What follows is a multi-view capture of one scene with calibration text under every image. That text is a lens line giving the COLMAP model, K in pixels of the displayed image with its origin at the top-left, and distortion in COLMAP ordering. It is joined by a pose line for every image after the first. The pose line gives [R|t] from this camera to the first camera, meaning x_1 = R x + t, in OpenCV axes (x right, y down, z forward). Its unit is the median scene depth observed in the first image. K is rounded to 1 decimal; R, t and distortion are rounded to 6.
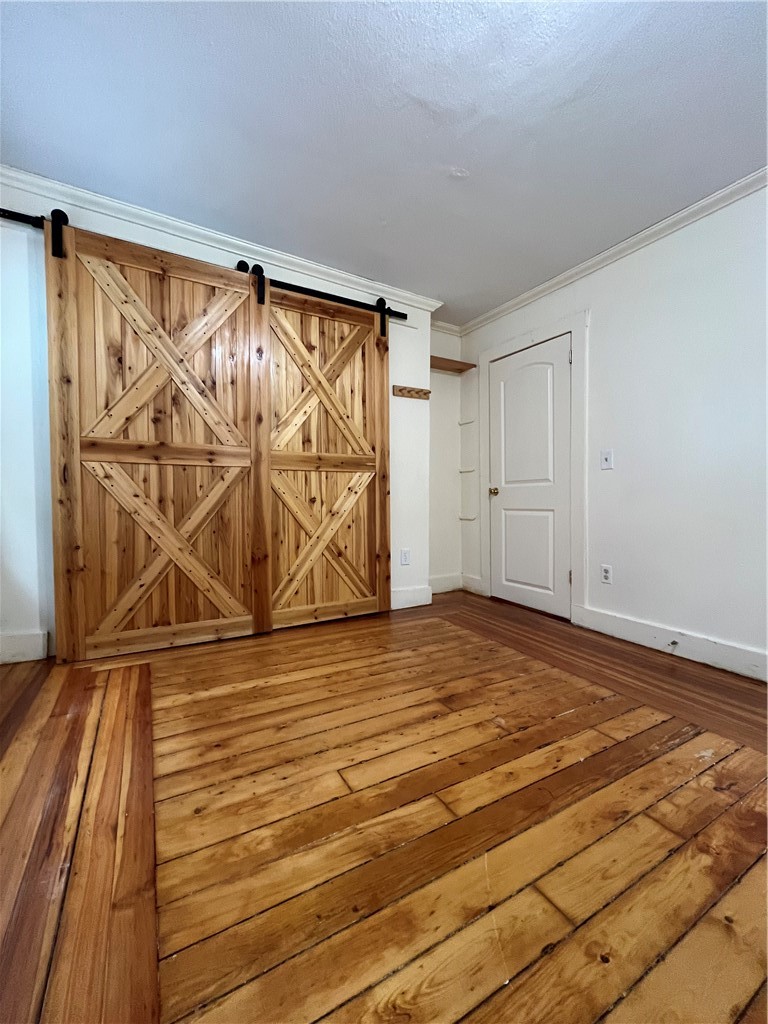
lens RADIAL K [[416.1, 0, 383.7], [0, 416.1, 515.5], [0, 0, 1]] dist [-0.004320, 0.000259]
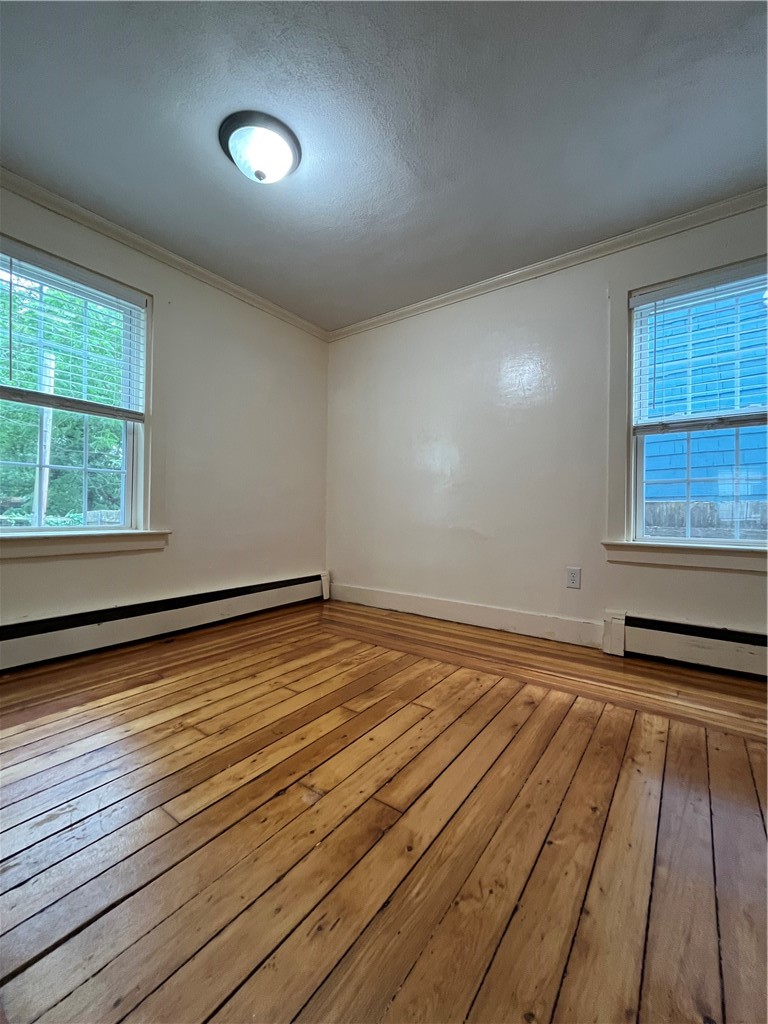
lens RADIAL K [[416.1, 0, 382.7], [0, 416.1, 511.1], [0, 0, 1]] dist [-0.004320, 0.000259]
pose [[-0.918159, -0.014977, -0.395928, 0.366540], [-0.030857, 0.998953, 0.033770, -0.037858], [0.395008, 0.043223, -0.917660, 1.366561]]
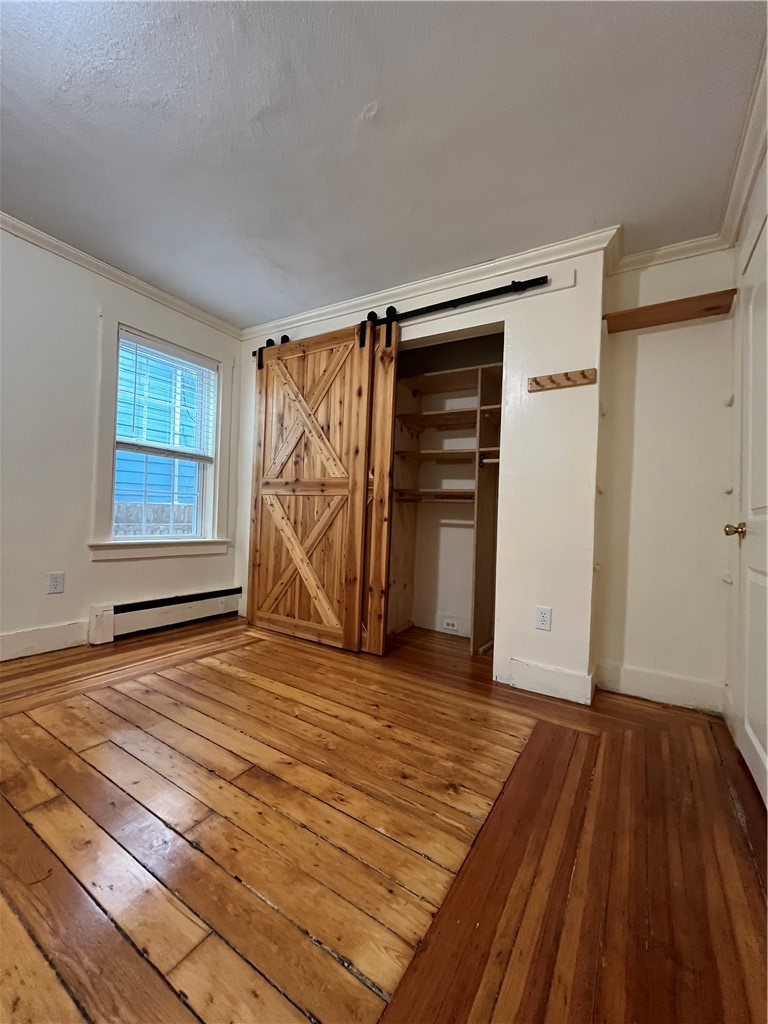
lens RADIAL K [[416.1, 0, 381.0], [0, 416.1, 513.4], [0, 0, 1]] dist [-0.004320, 0.000259]
pose [[0.466622, 0.010535, -0.884394, 0.864890], [-0.076820, 0.996633, -0.028659, -0.053296], [0.881114, 0.081312, 0.465860, 0.695639]]
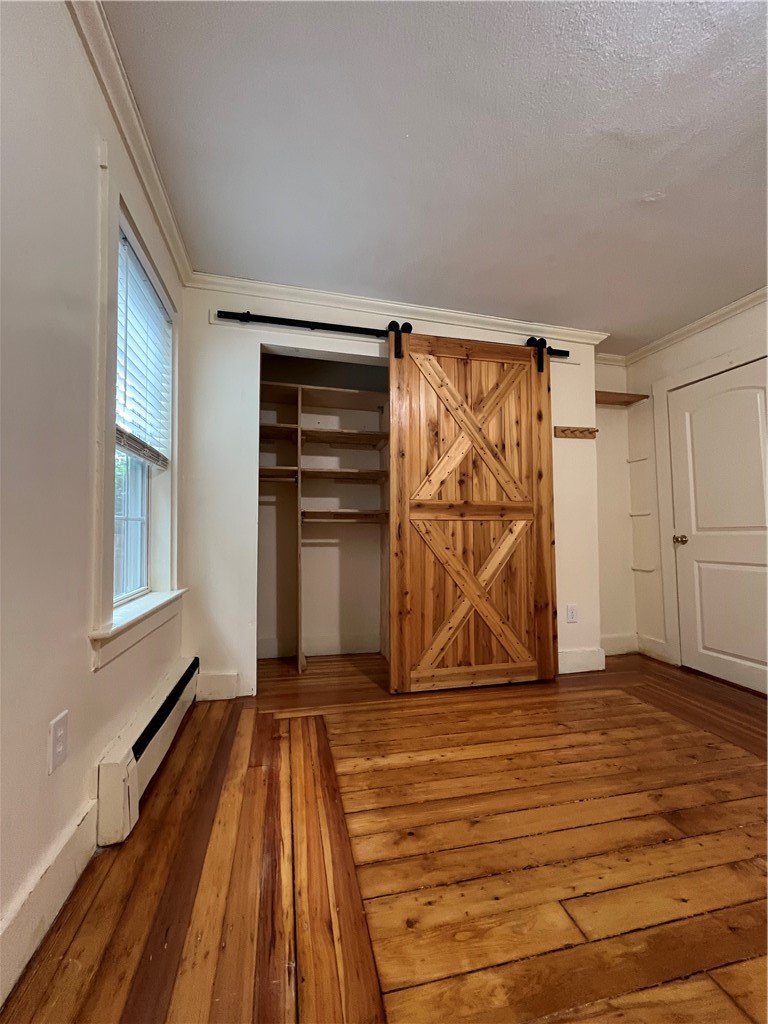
lens RADIAL K [[416.1, 0, 382.3], [0, 416.1, 515.0], [0, 0, 1]] dist [-0.004320, 0.000259]
pose [[0.958362, -0.013006, -0.285258, -0.131293], [-0.010640, 0.996642, -0.081189, -0.056458], [0.285356, 0.080843, 0.955006, 0.026735]]
